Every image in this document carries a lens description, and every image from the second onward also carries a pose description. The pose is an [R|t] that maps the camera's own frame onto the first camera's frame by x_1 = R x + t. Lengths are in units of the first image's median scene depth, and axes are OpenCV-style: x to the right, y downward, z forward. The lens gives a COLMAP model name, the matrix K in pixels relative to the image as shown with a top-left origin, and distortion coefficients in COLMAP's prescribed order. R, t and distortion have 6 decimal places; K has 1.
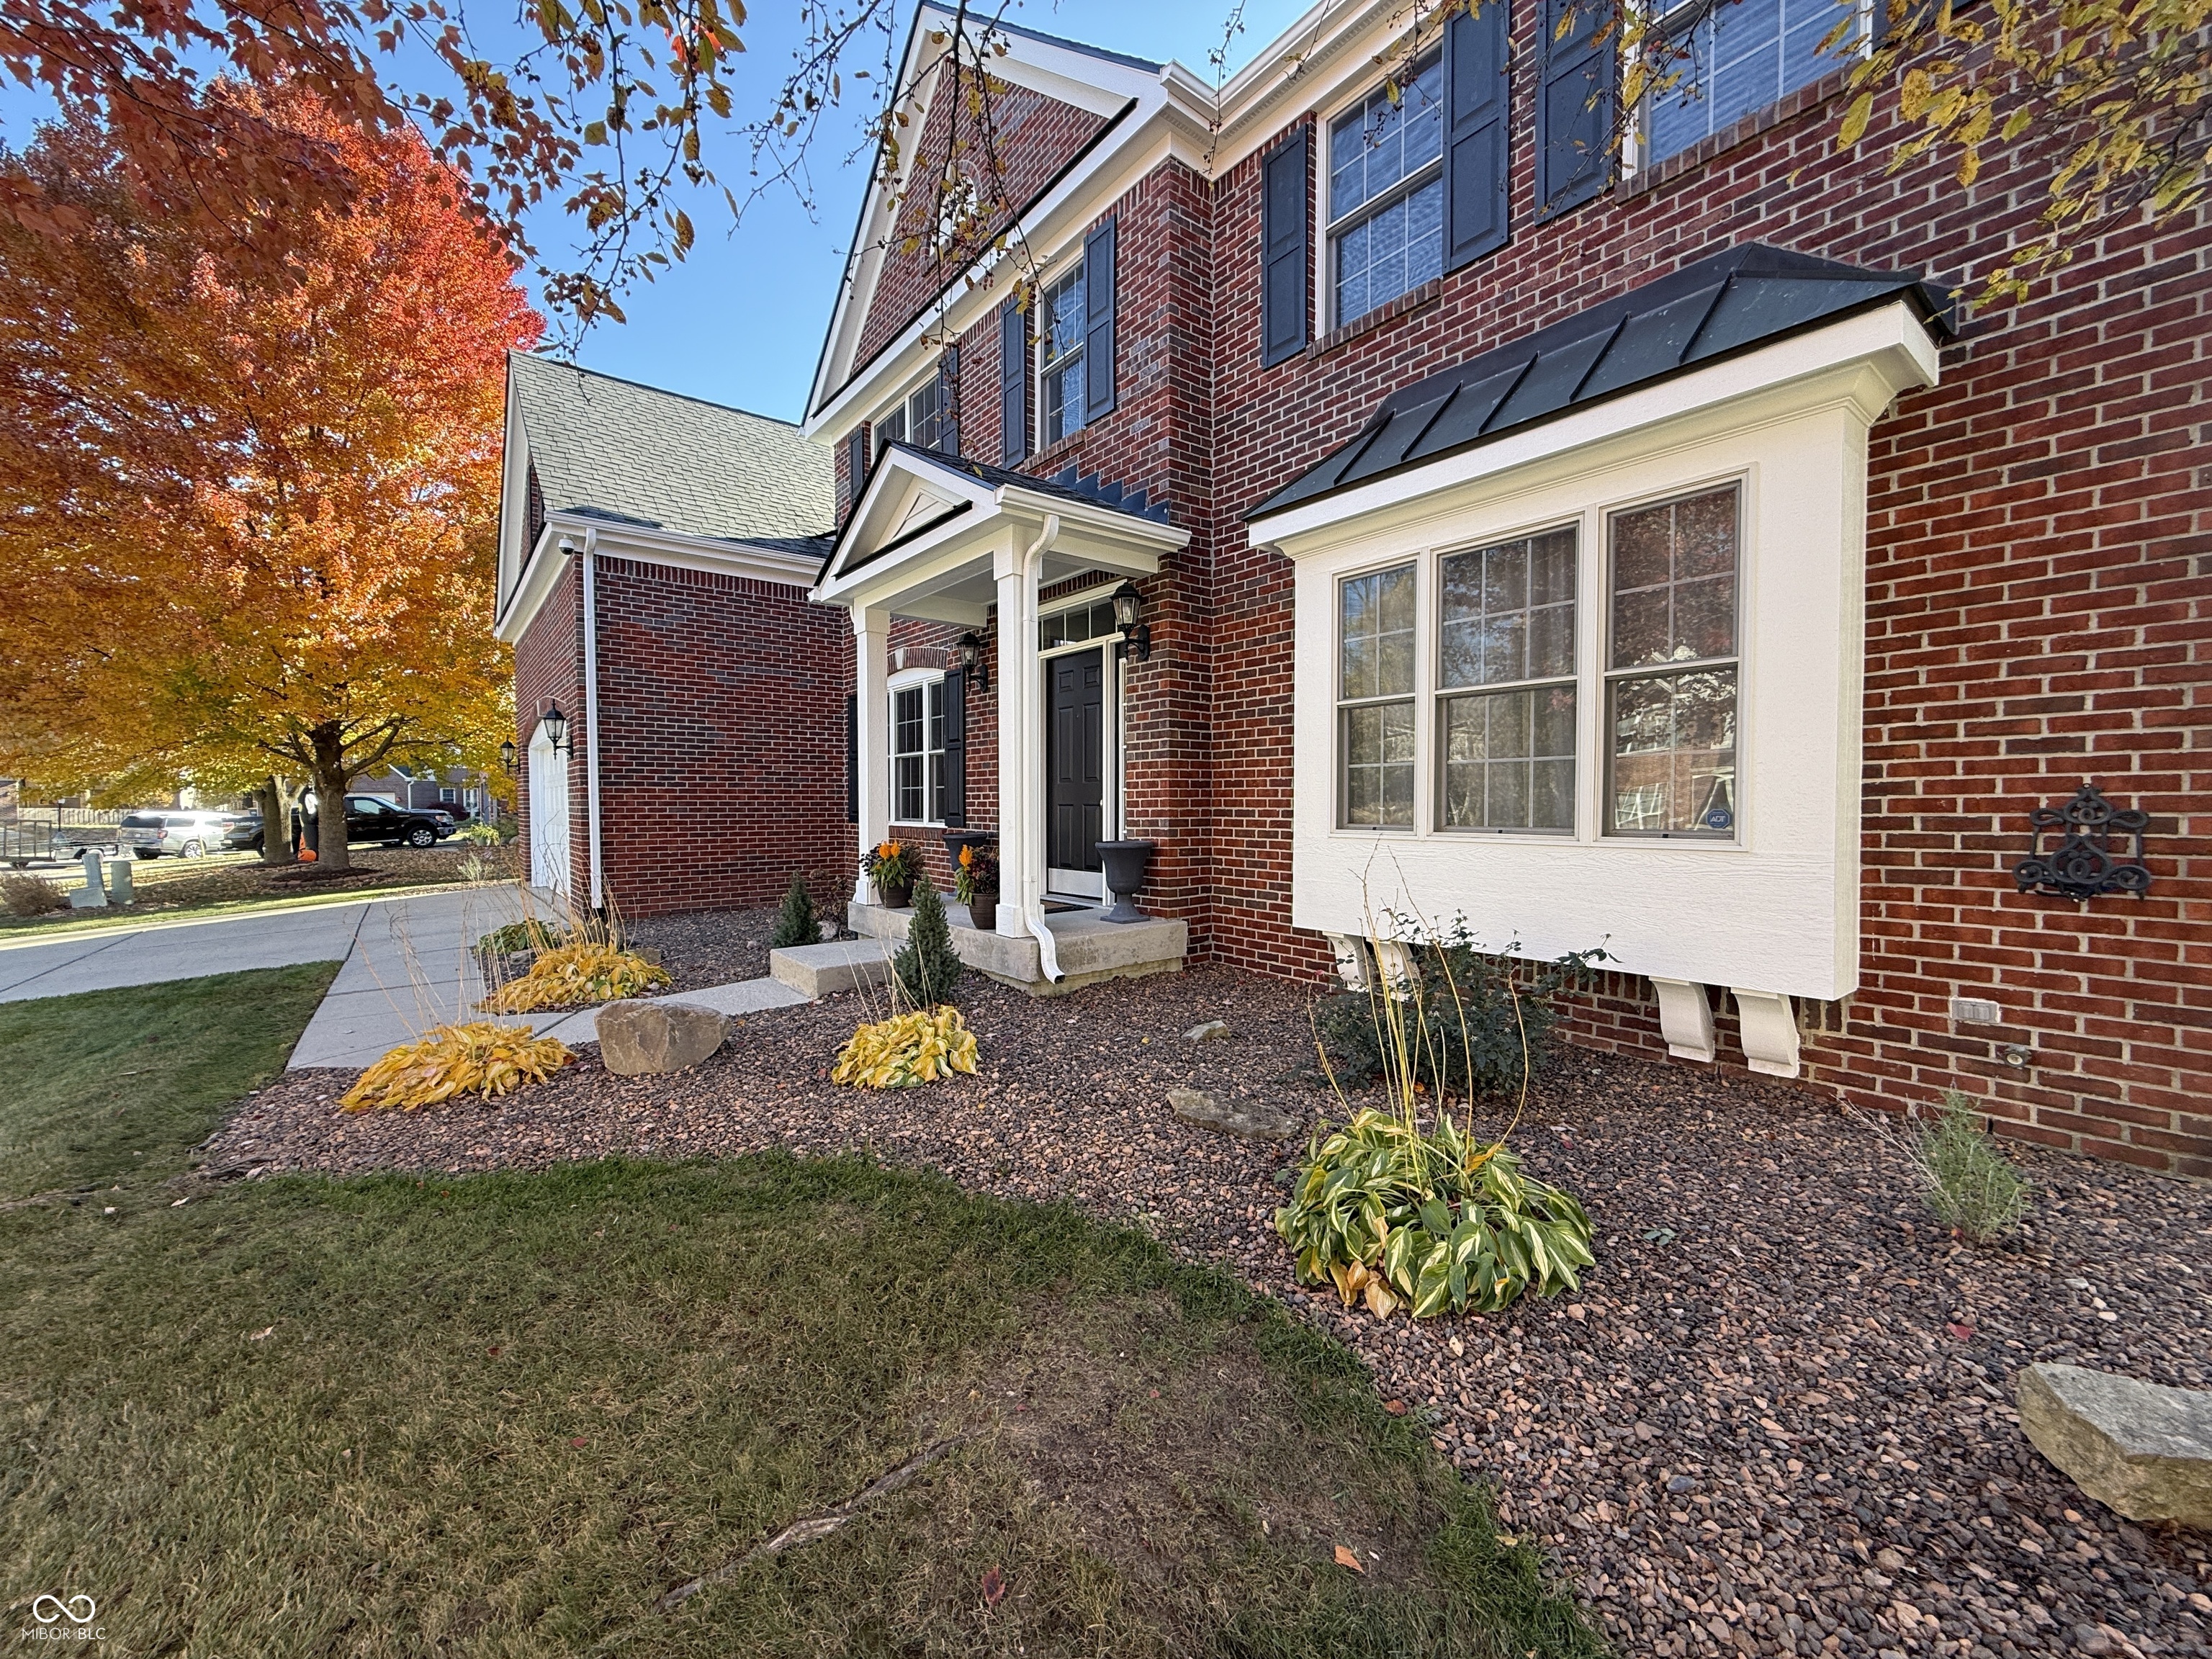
lens RADIAL K [[873.6, 0, 1106.0], [0, 873.6, 829.5], [0, 0, 1]] dist [-0.000264, -0.000009]
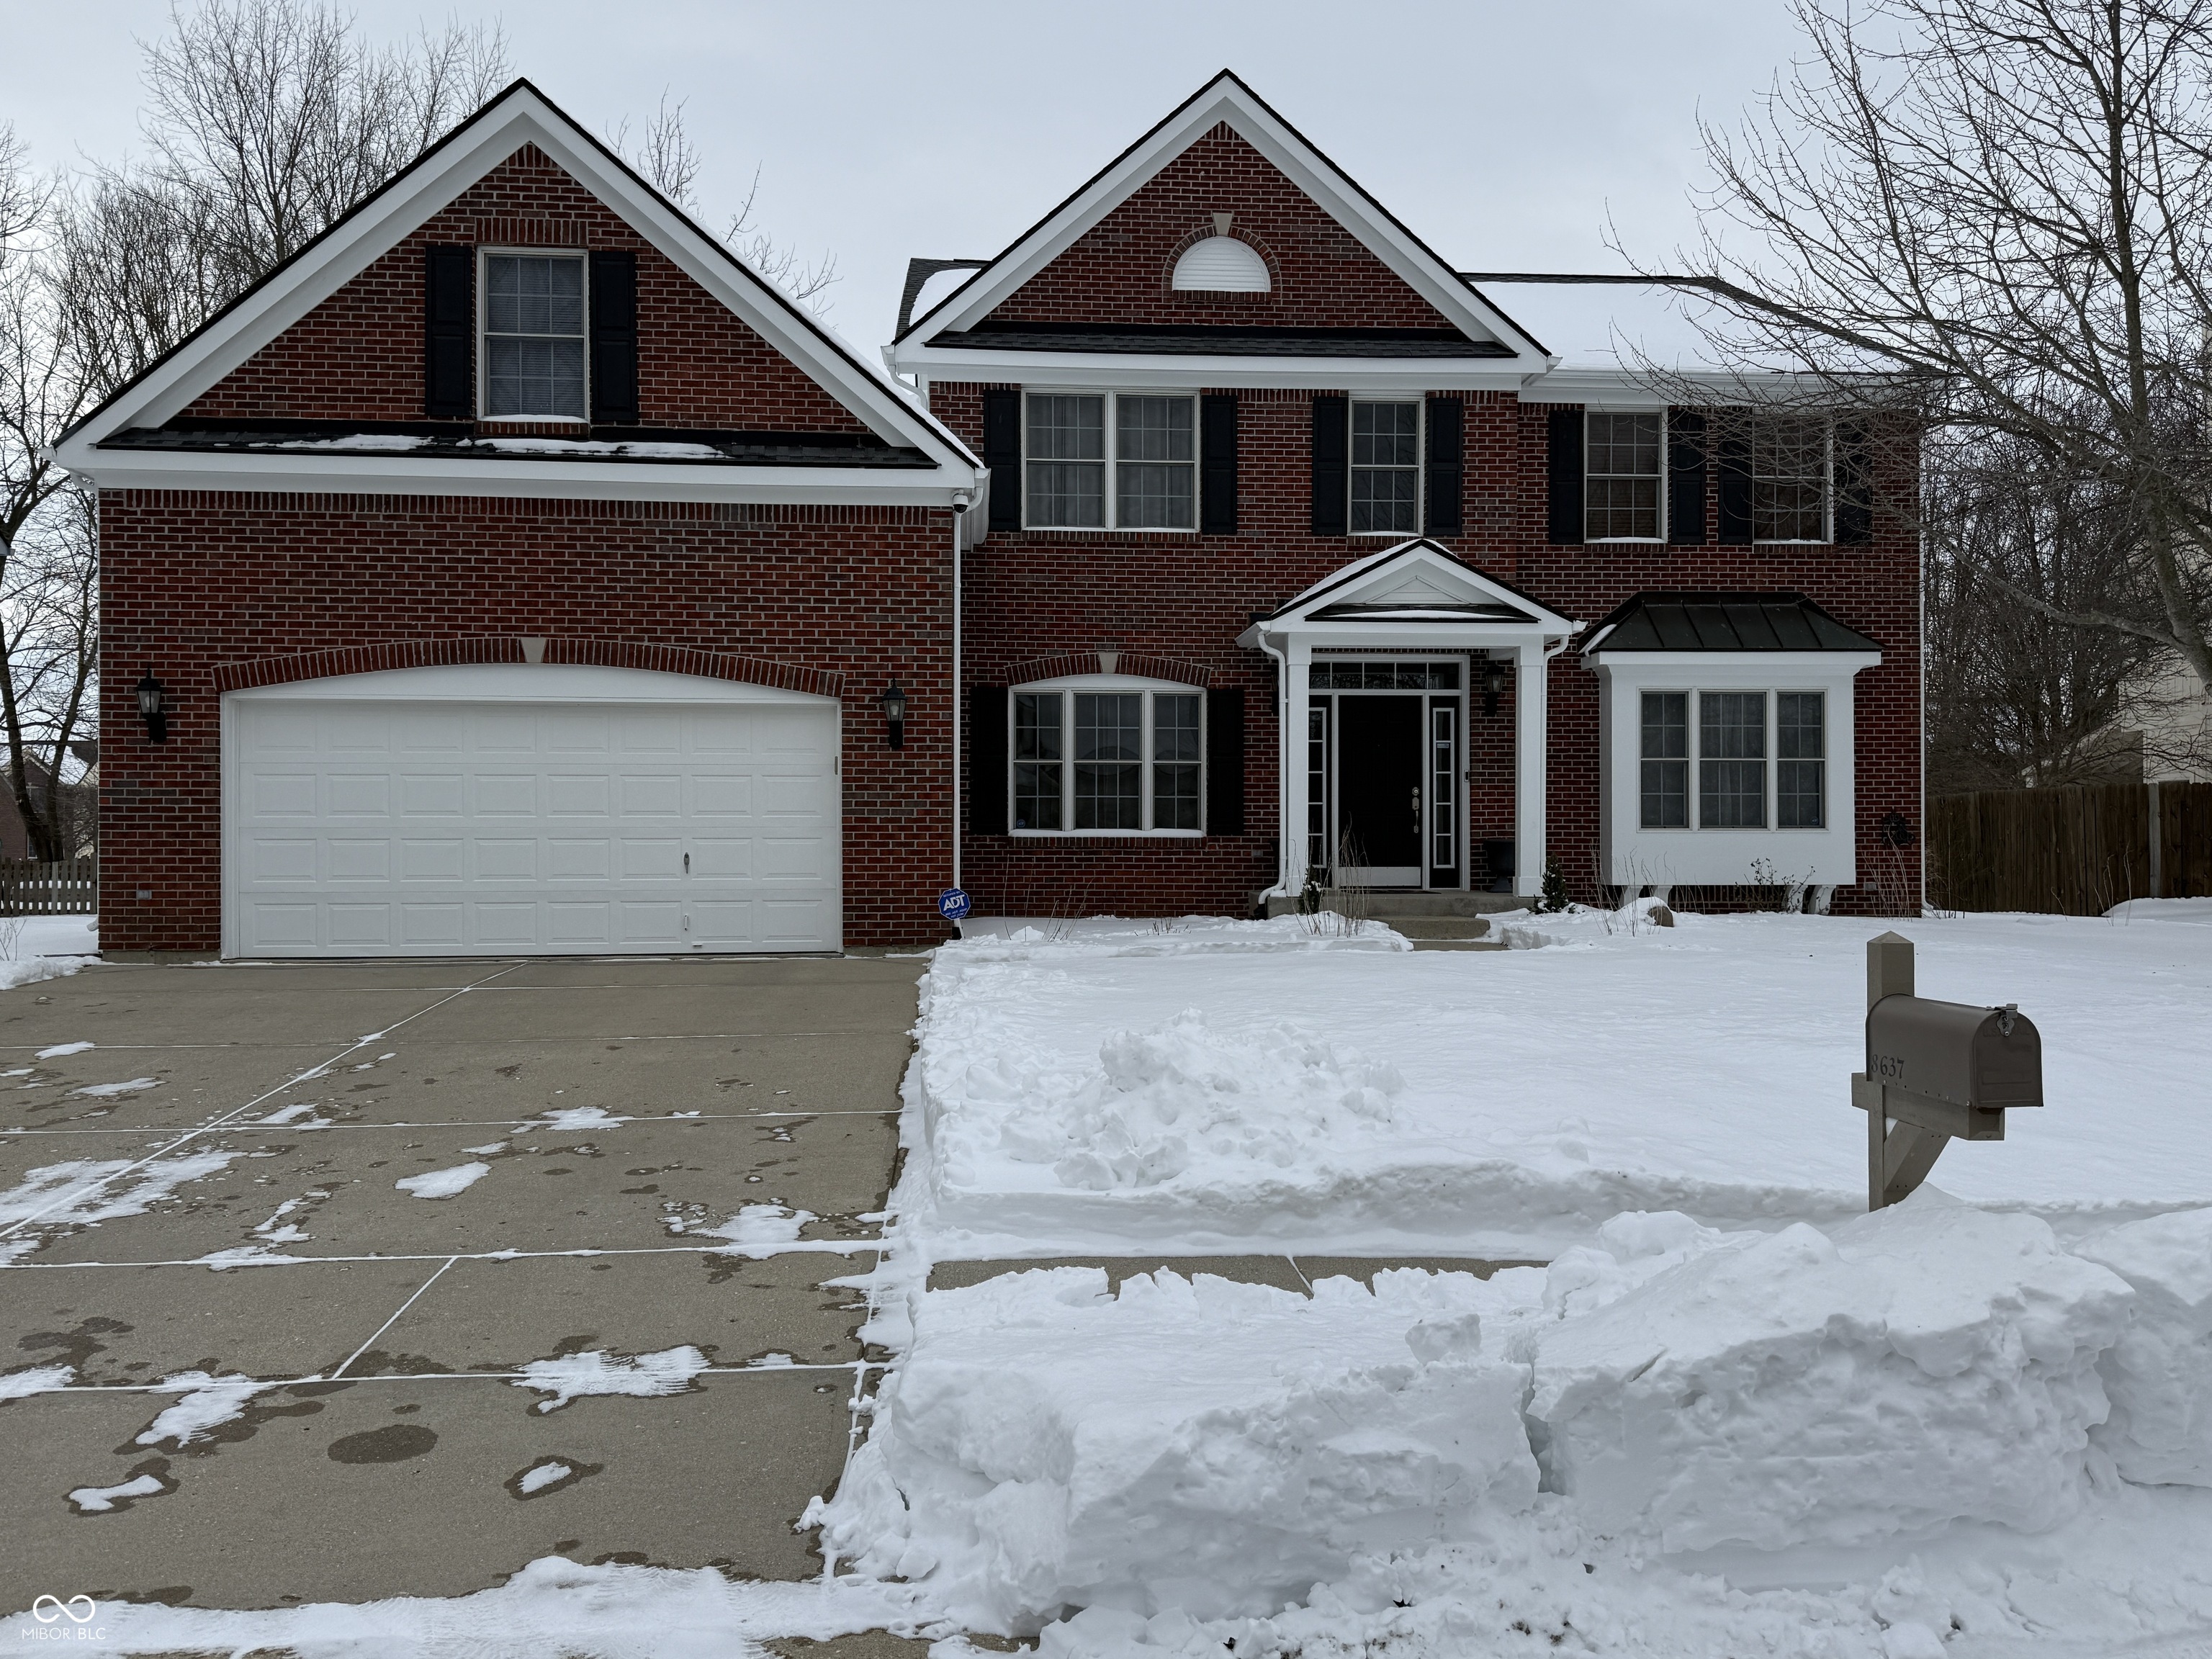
lens RADIAL K [[1698.6, 0, 1106.0], [0, 1698.6, 829.5], [0, 0, 1]] dist [0.222848, -0.539774]
pose [[0.553143, 0.011727, 0.833004, -3.405813], [0.021178, 0.999380, -0.028132, 0.080202], [-0.832817, 0.033202, 0.552552, -0.058484]]
